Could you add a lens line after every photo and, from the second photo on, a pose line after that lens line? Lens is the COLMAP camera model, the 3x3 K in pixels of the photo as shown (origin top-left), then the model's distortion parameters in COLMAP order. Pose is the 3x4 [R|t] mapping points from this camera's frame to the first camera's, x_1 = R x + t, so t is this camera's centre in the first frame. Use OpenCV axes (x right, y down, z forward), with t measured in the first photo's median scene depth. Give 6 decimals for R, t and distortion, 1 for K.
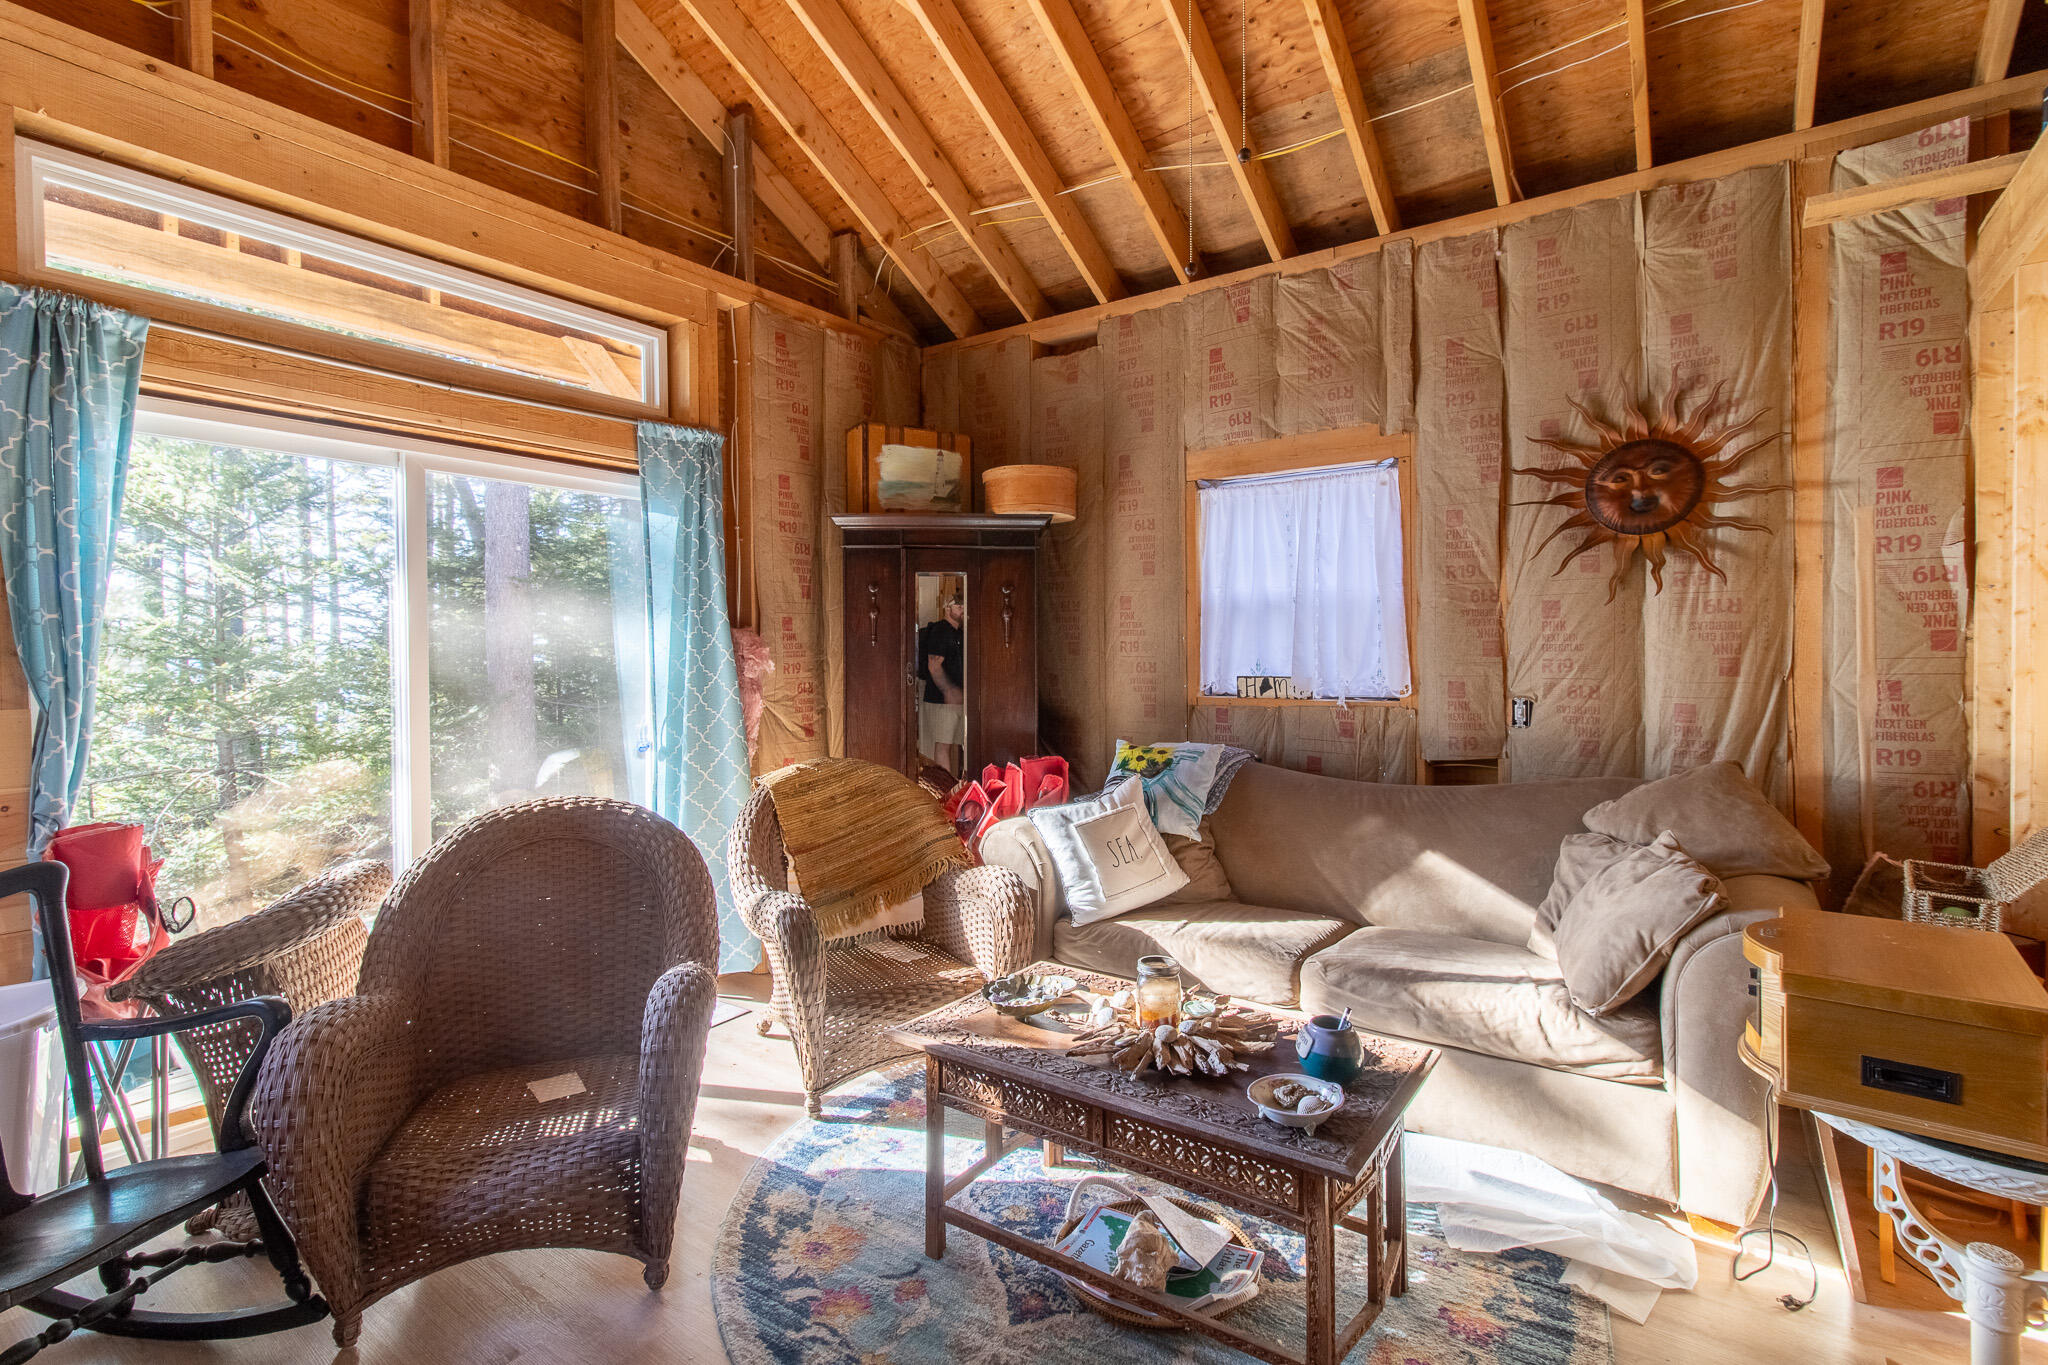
lens RADIAL K [[974.5, 0, 1006.4], [0, 974.5, 671.5], [0, 0, 1]] dist [-0.002216, 0.002115]
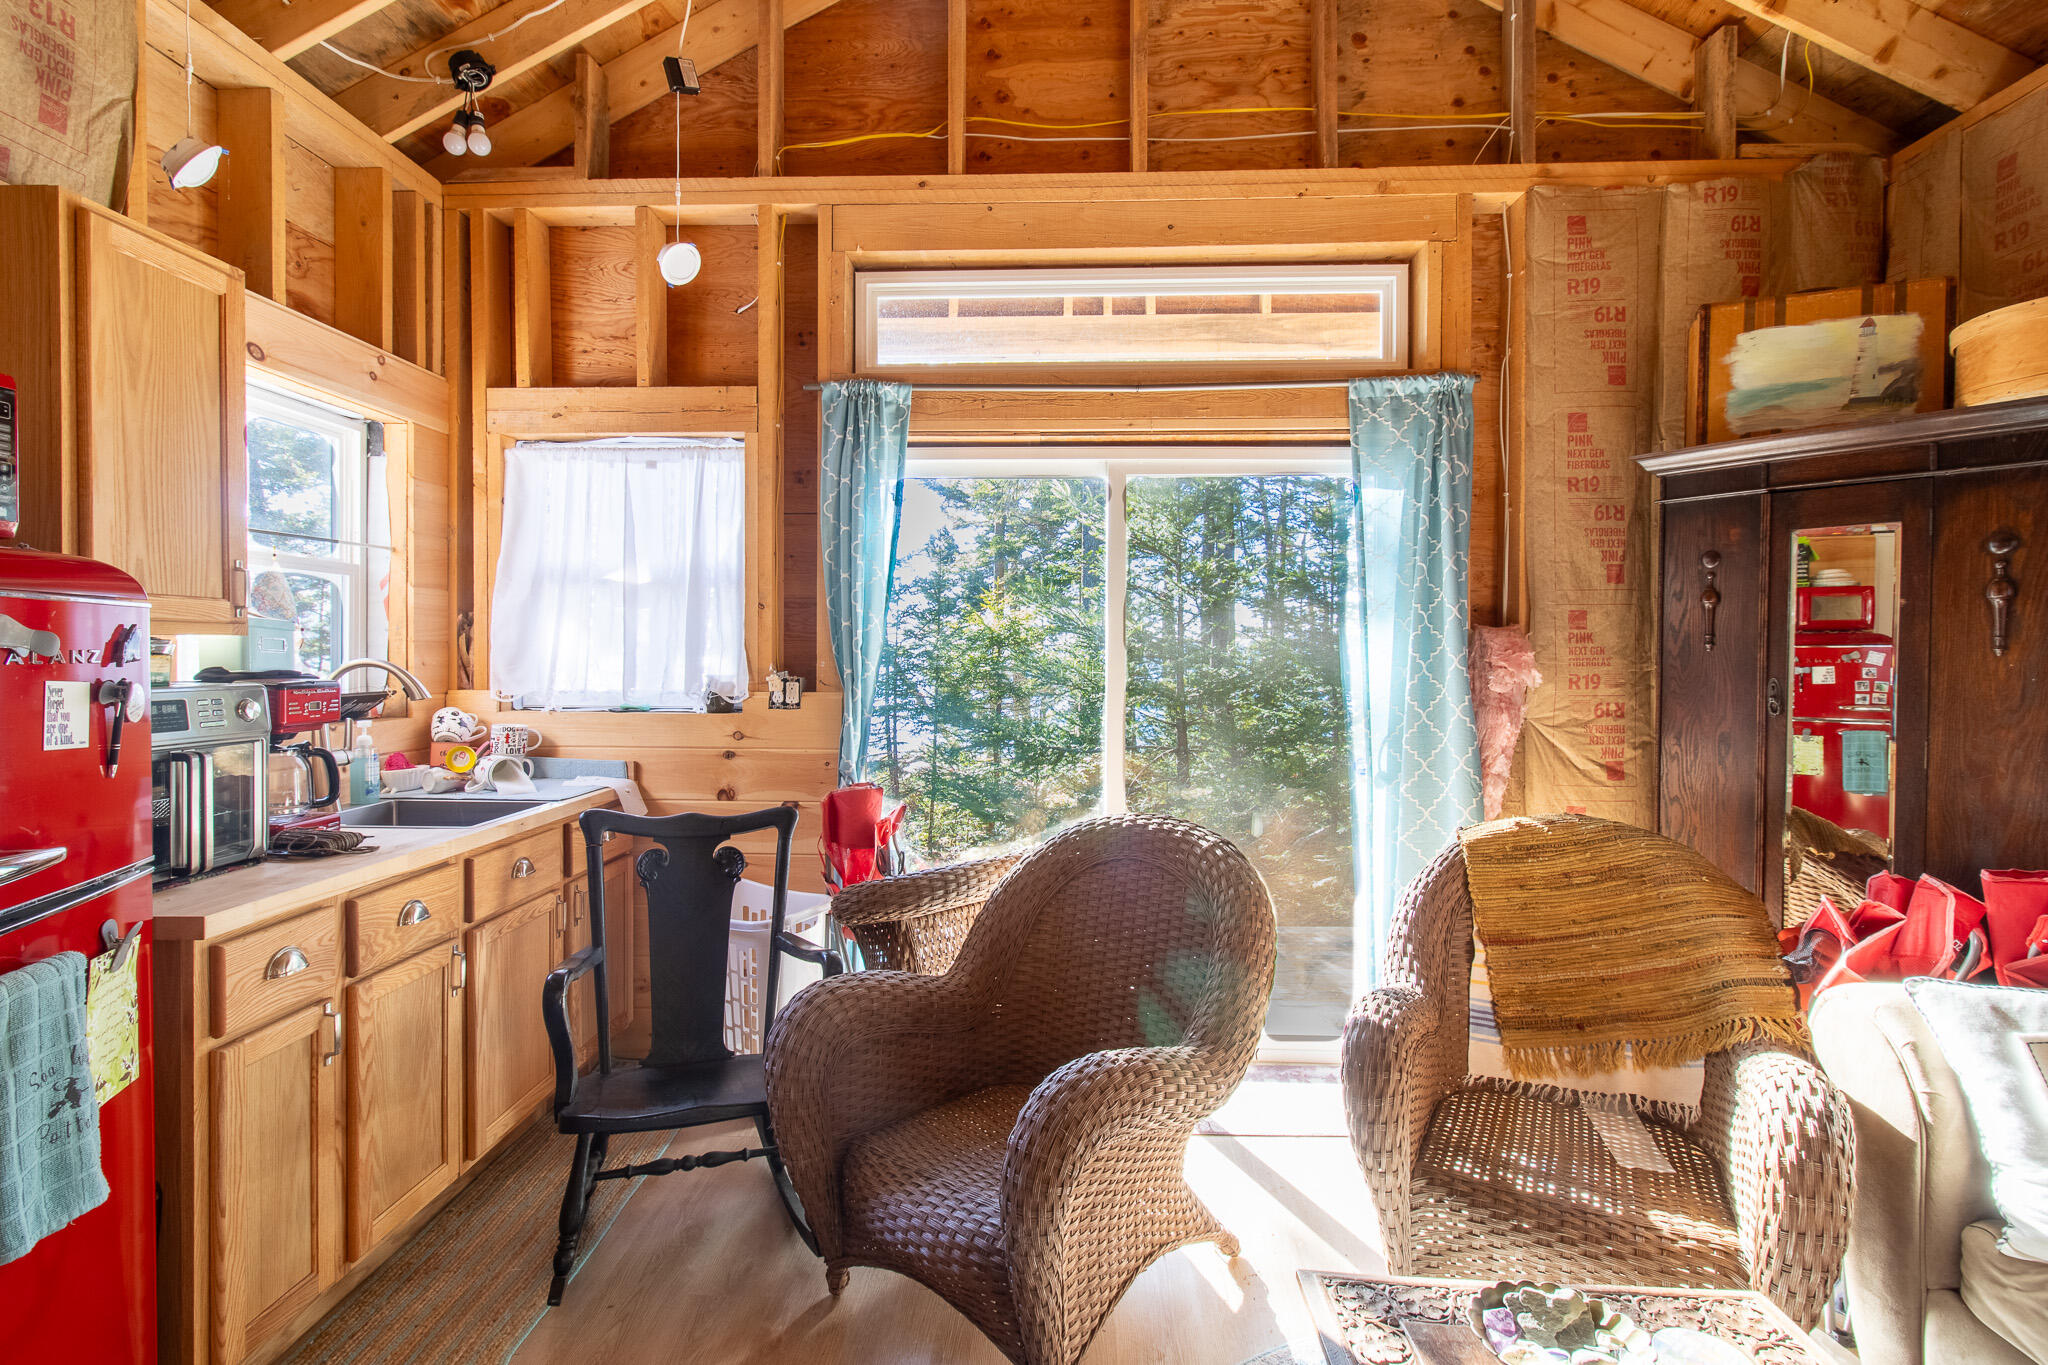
lens RADIAL K [[974.5, 0, 1022.6], [0, 974.5, 667.8], [0, 0, 1]] dist [-0.002216, 0.002115]
pose [[0.543152, 0.022673, -0.839328, 0.171657], [-0.027459, 0.999580, 0.009232, -0.009595], [0.839185, 0.018033, 0.543547, 0.294884]]
